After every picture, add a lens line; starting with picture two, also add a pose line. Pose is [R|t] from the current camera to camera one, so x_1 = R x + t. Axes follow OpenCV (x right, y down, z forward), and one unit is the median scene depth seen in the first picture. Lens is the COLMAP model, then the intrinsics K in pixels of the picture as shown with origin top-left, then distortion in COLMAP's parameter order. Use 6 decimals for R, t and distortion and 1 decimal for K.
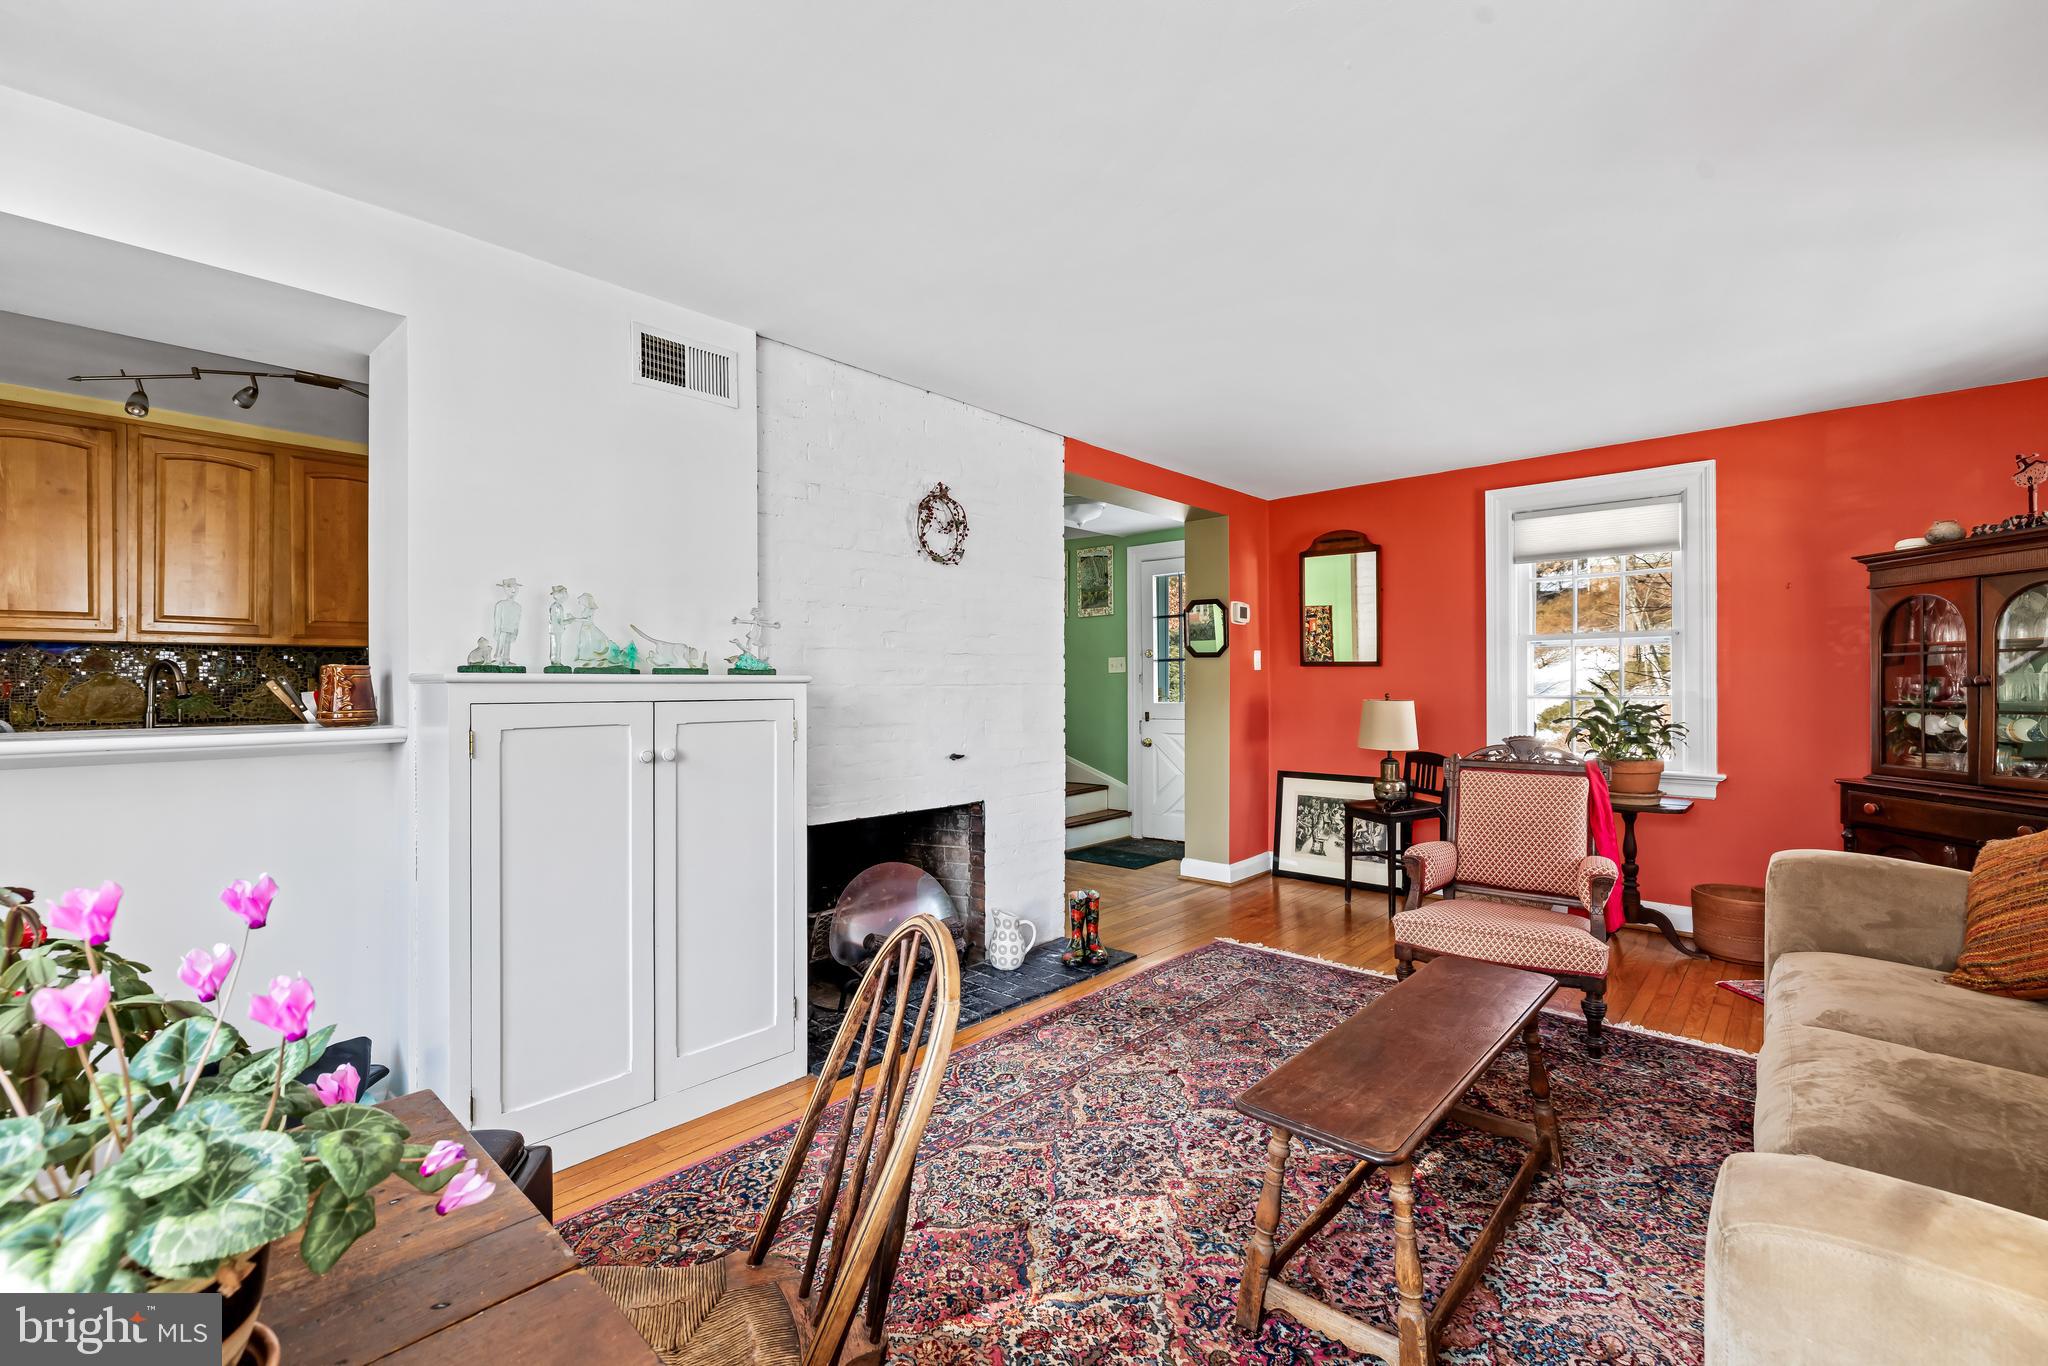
lens RADIAL K [[888.6, 0, 1041.4], [0, 888.6, 681.8], [0, 0, 1]] dist [-0.003974, 0.000135]
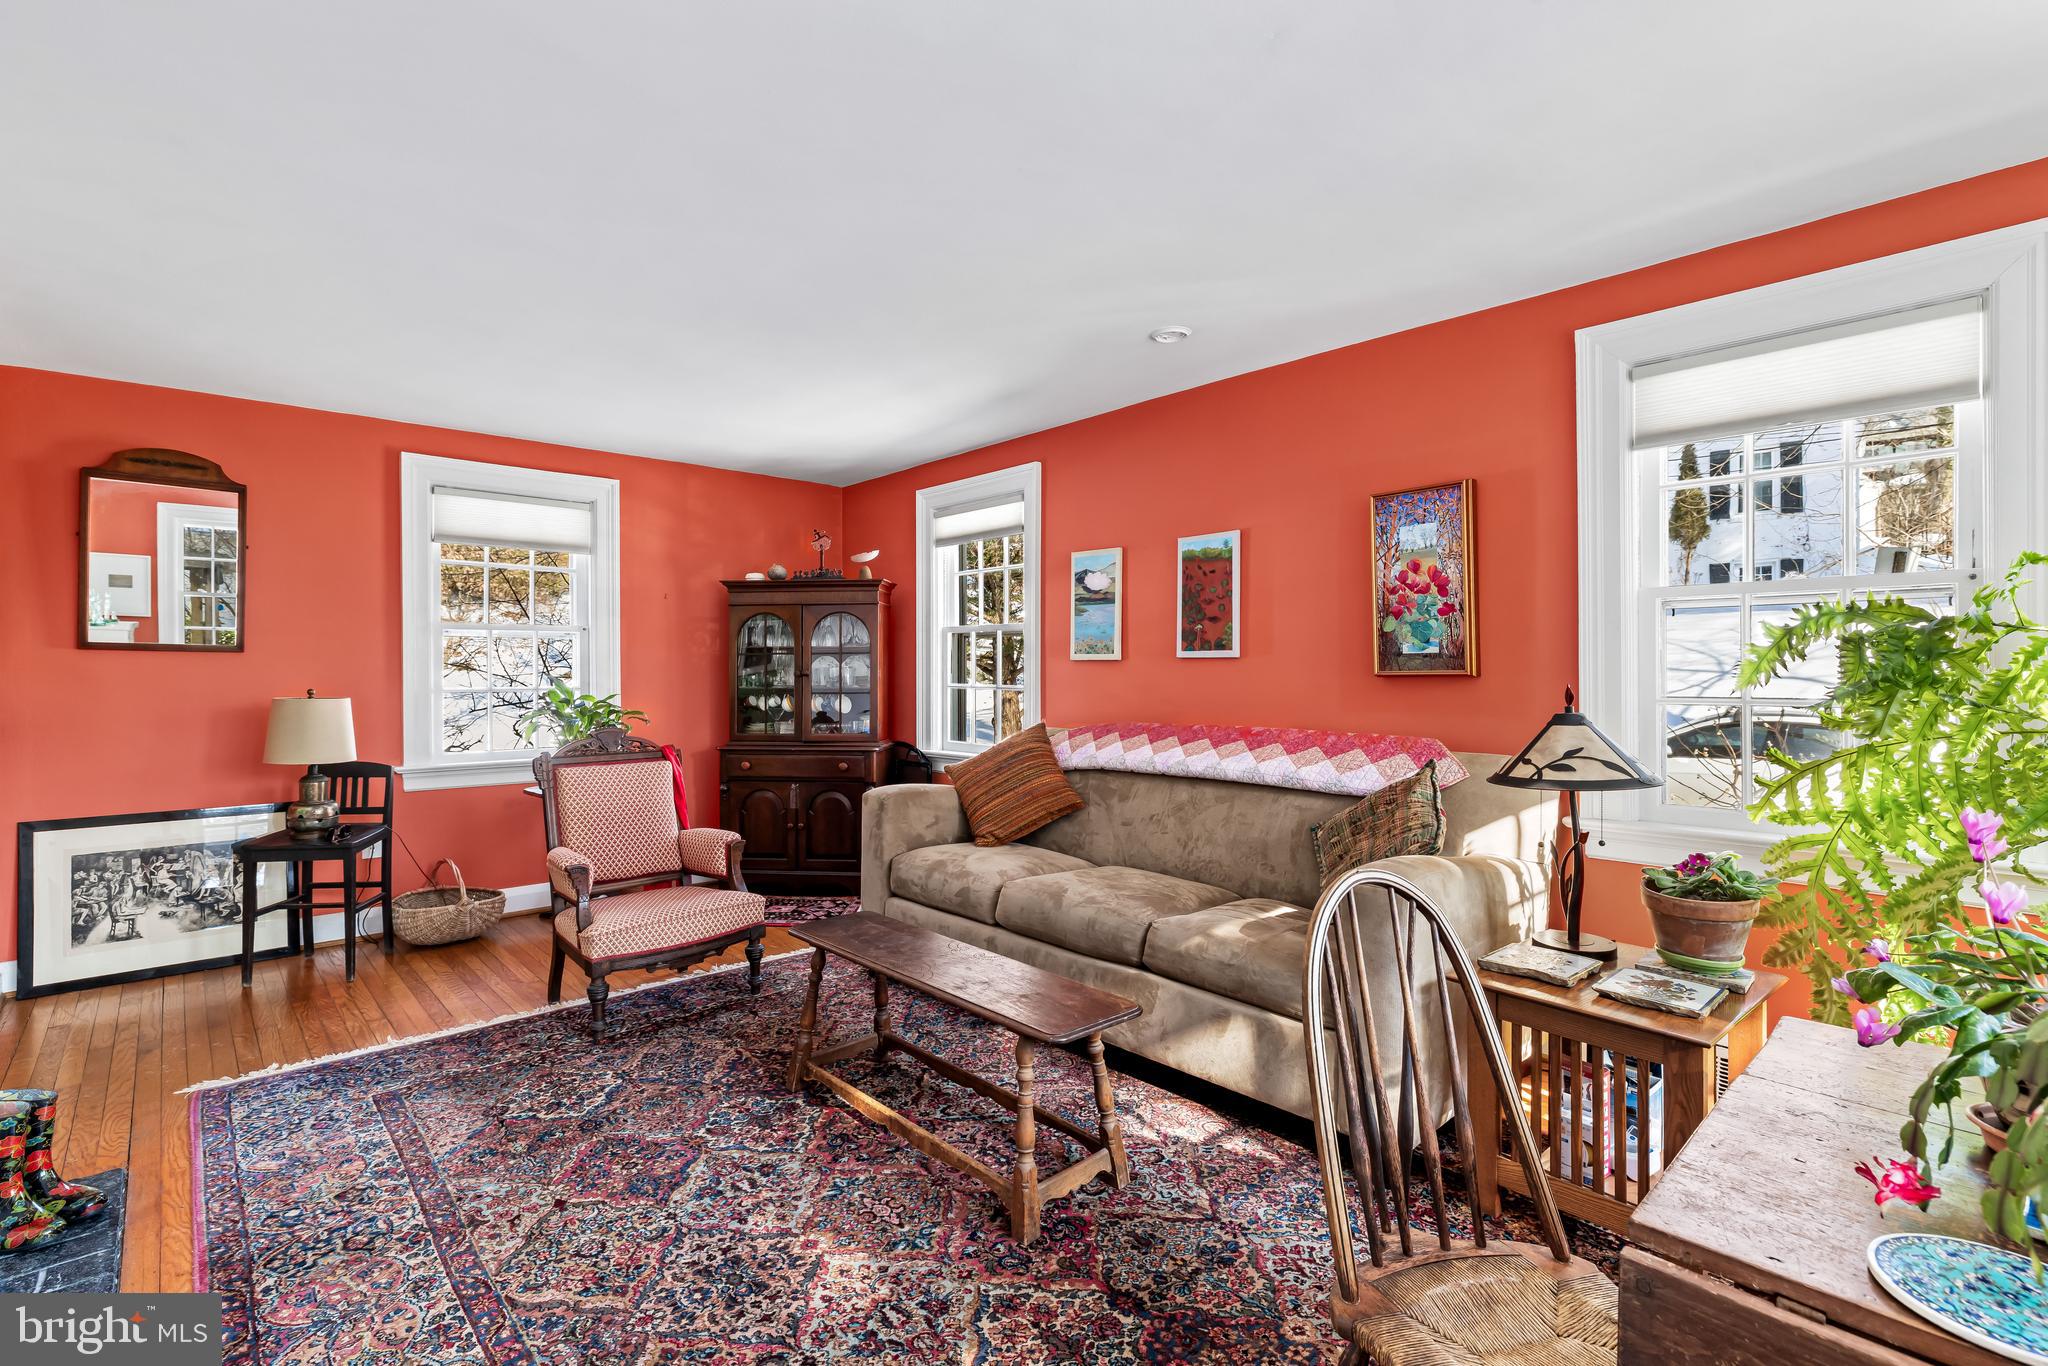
lens RADIAL K [[888.6, 0, 1067.6], [0, 888.6, 675.0], [0, 0, 1]] dist [-0.003974, 0.000135]
pose [[0.093231, -0.000880, 0.995644, -0.401129], [-0.000153, 1.000000, 0.000898, 0.000641], [-0.995645, -0.000236, 0.093230, 0.379956]]
